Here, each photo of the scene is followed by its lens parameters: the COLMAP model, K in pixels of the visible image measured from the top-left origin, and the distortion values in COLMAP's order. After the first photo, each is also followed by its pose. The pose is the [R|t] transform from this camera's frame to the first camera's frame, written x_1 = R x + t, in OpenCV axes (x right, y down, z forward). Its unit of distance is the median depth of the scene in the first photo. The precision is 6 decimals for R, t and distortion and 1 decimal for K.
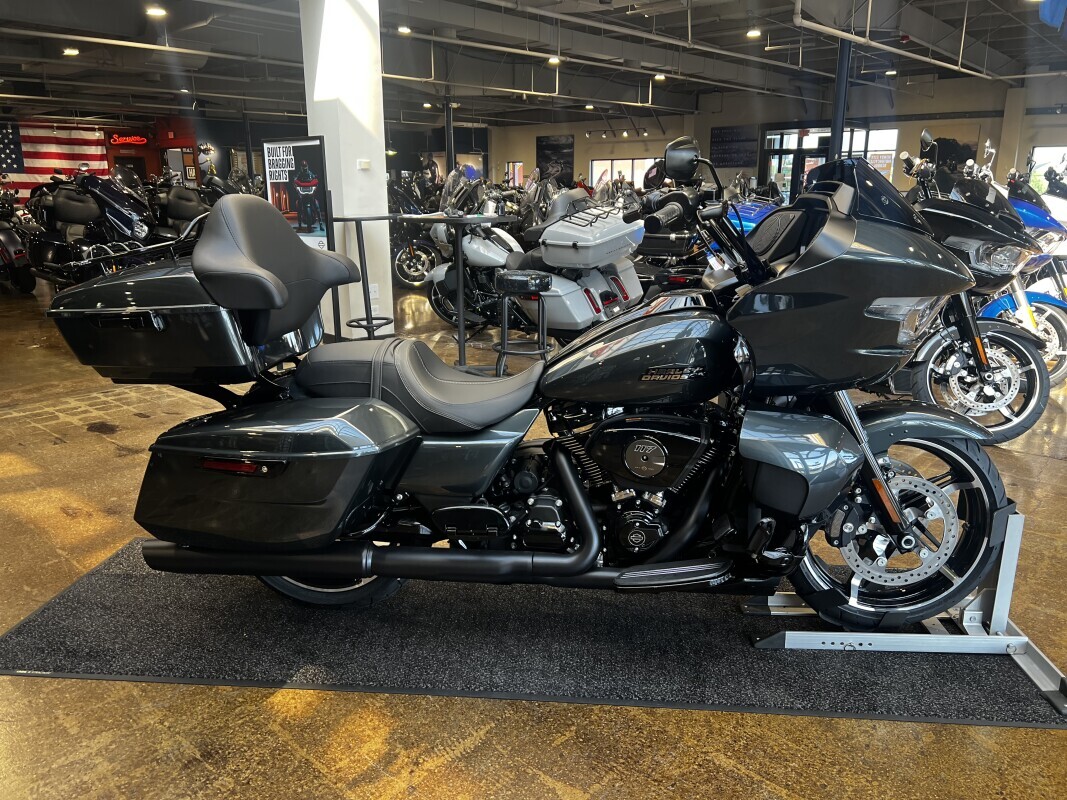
lens RADIAL K [[802.9, 0, 531.0], [0, 802.9, 401.5], [0, 0, 1]] dist [0.026644, -0.009209]
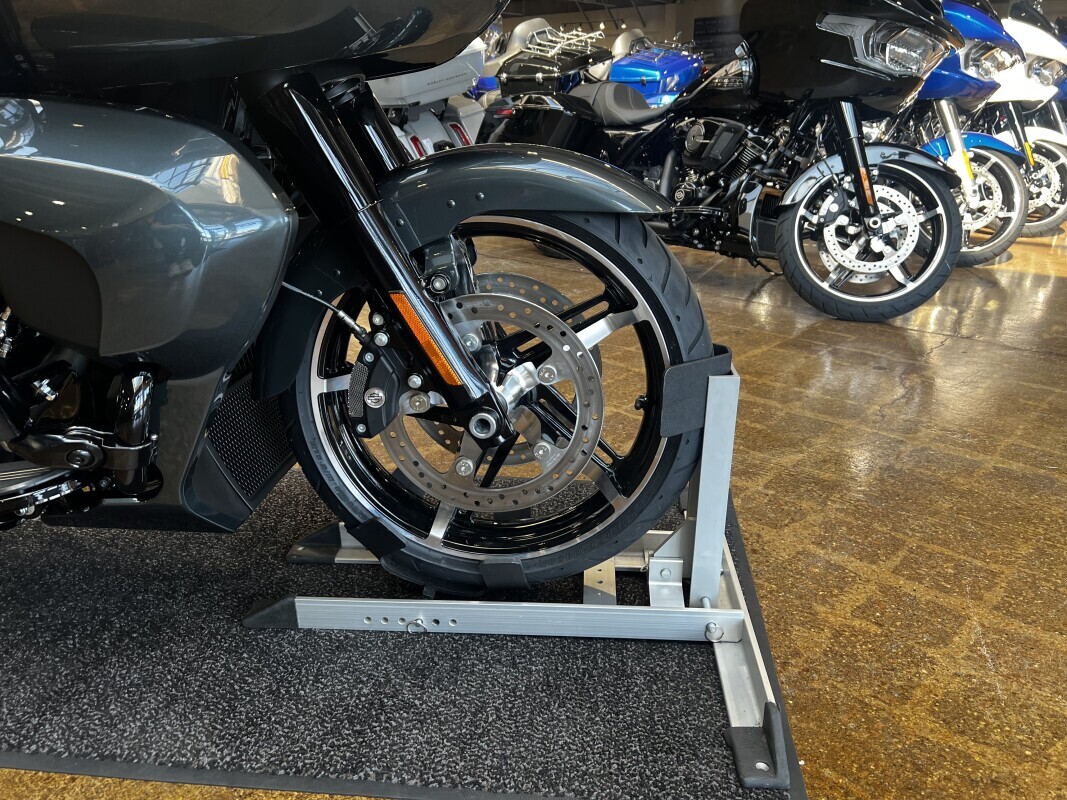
lens RADIAL K [[789.6, 0, 533.5], [0, 789.6, 400.0], [0, 0, 1]] dist [0.037318, -0.002629]
pose [[0.999957, 0.007488, -0.005420, 0.267548], [-0.006951, 0.995639, 0.093036, 0.060767], [0.006093, -0.092994, 0.995648, 0.281533]]
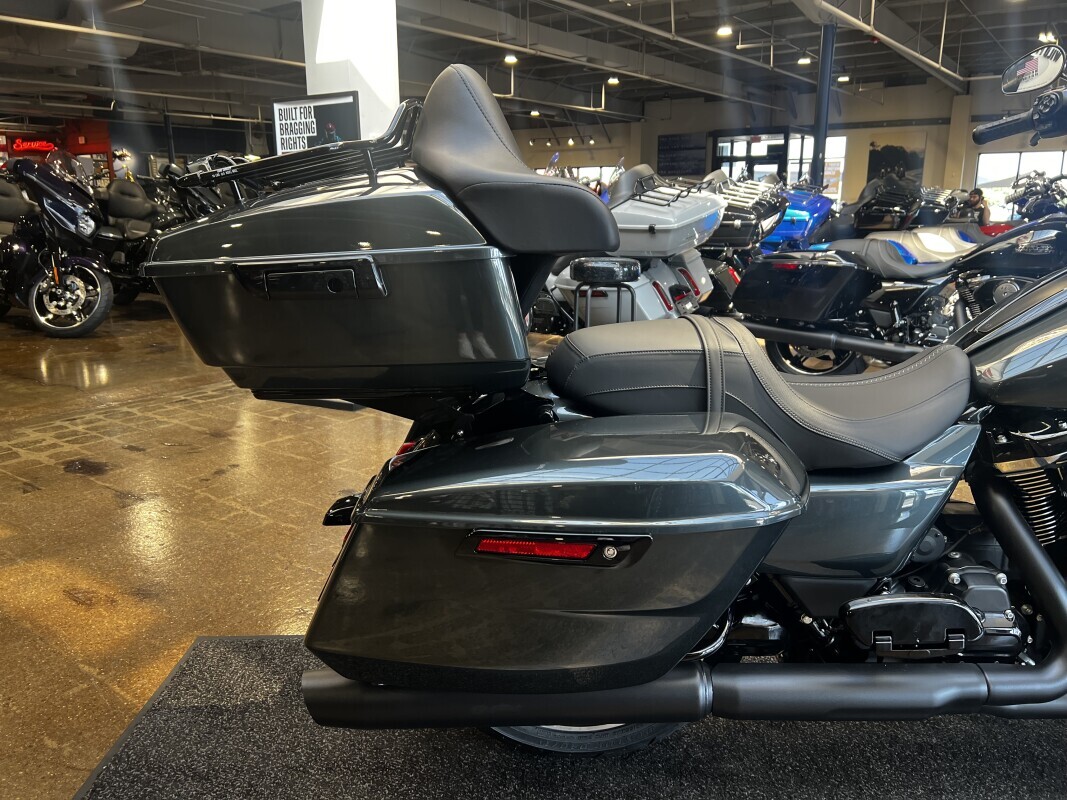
lens RADIAL K [[800.4, 0, 533.5], [0, 800.4, 400.0], [0, 0, 1]] dist [0.035710, -0.035764]
pose [[0.994443, -0.026692, 0.101838, -0.208722], [0.028828, 0.999393, -0.019551, -0.002916], [-0.101255, 0.022379, 0.994609, 0.234556]]
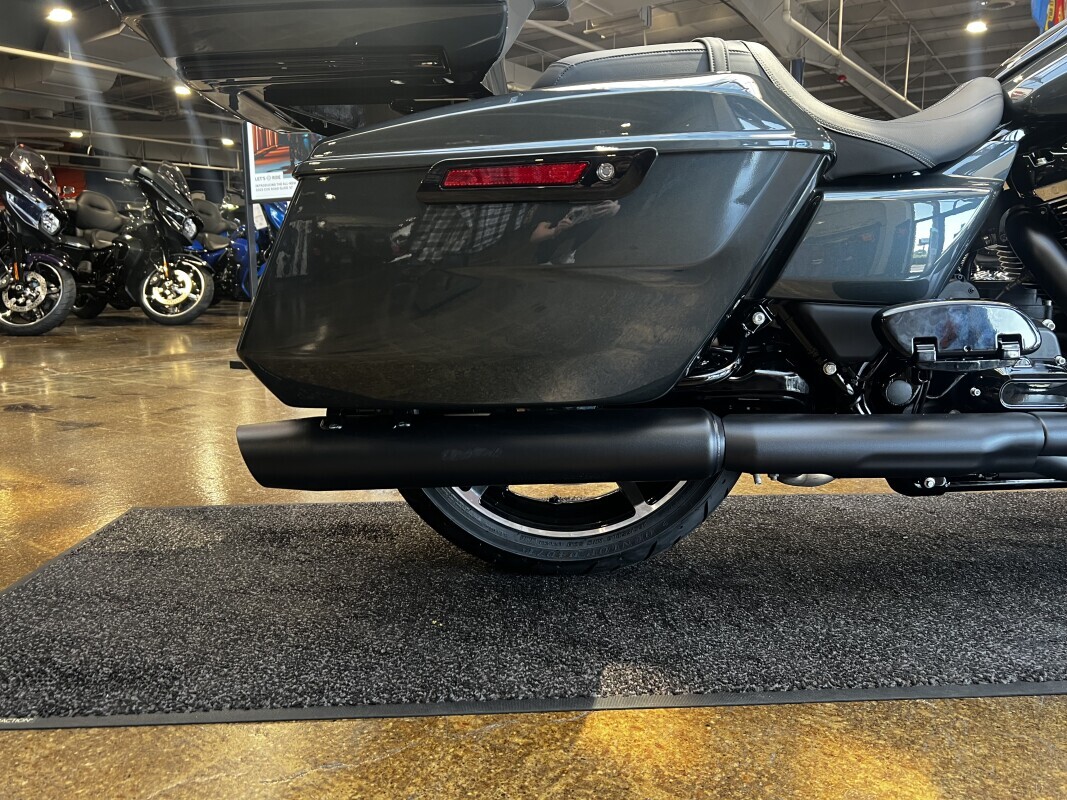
lens RADIAL K [[800.4, 0, 533.5], [0, 800.4, 400.0], [0, 0, 1]] dist [0.035710, -0.035764]
pose [[0.991054, -0.026657, 0.130774, -0.207911], [0.039590, 0.994465, -0.097320, 0.119092], [-0.127456, 0.101627, 0.986624, 0.287187]]
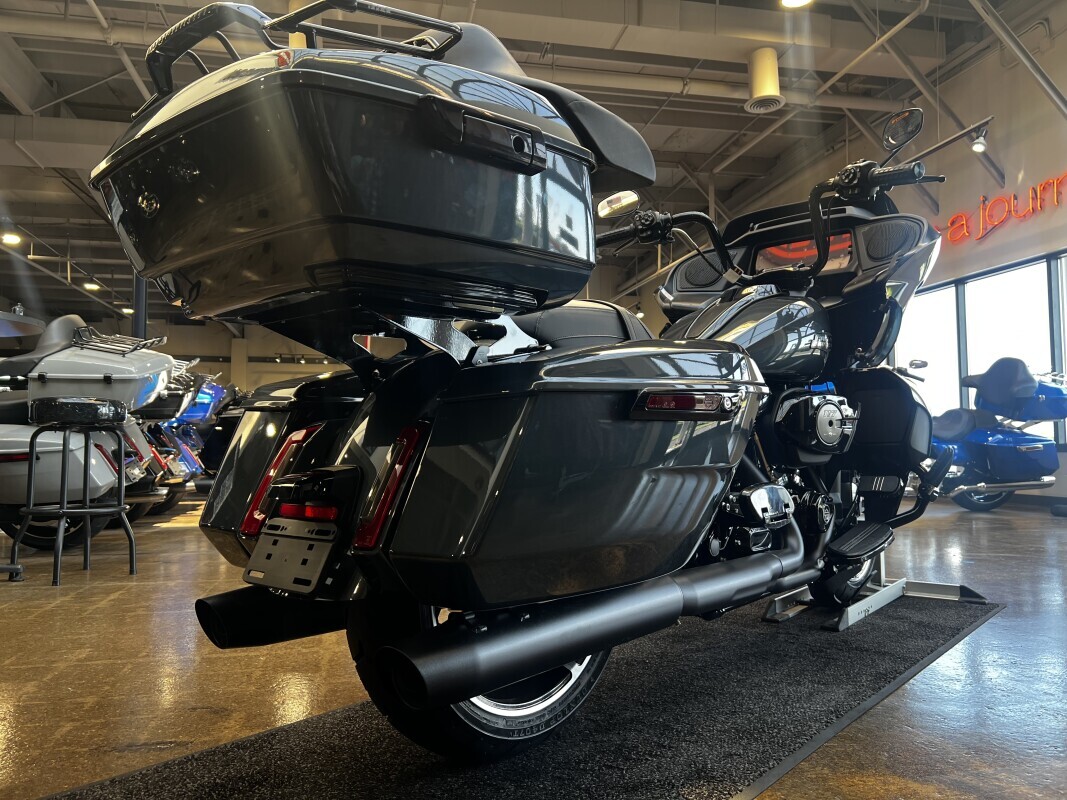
lens RADIAL K [[814.1, 0, 541.9], [0, 814.1, 401.6], [0, 0, 1]] dist [0.003009, -0.001668]
pose [[0.556349, 0.047147, 0.829610, -0.453669], [0.219401, 0.954624, -0.201384, 0.086258], [-0.801461, 0.294057, 0.520760, 0.382761]]
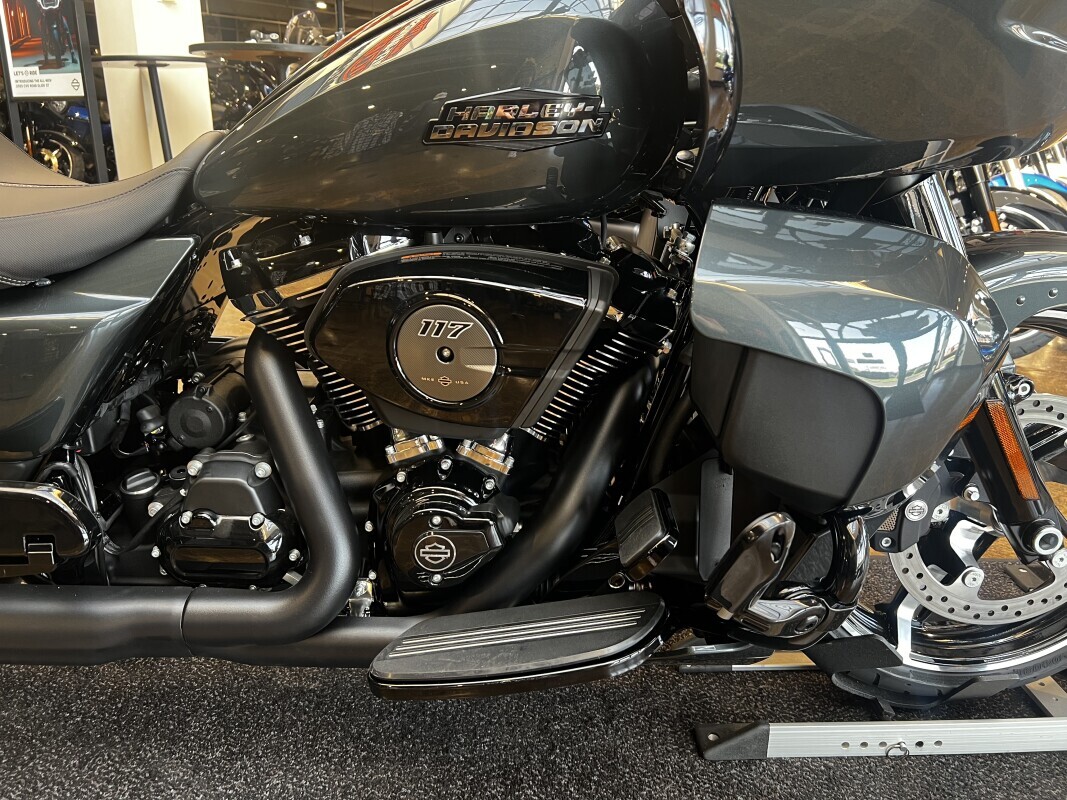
lens RADIAL K [[775.9, 0, 535.3], [0, 775.9, 427.8], [0, 0, 1]] dist [0.031900, -0.003381]
pose [[0.995400, -0.016355, 0.094400, 0.078128], [0.006244, 0.994302, 0.106416, 0.034621], [-0.095603, -0.105337, 0.989830, 0.326517]]
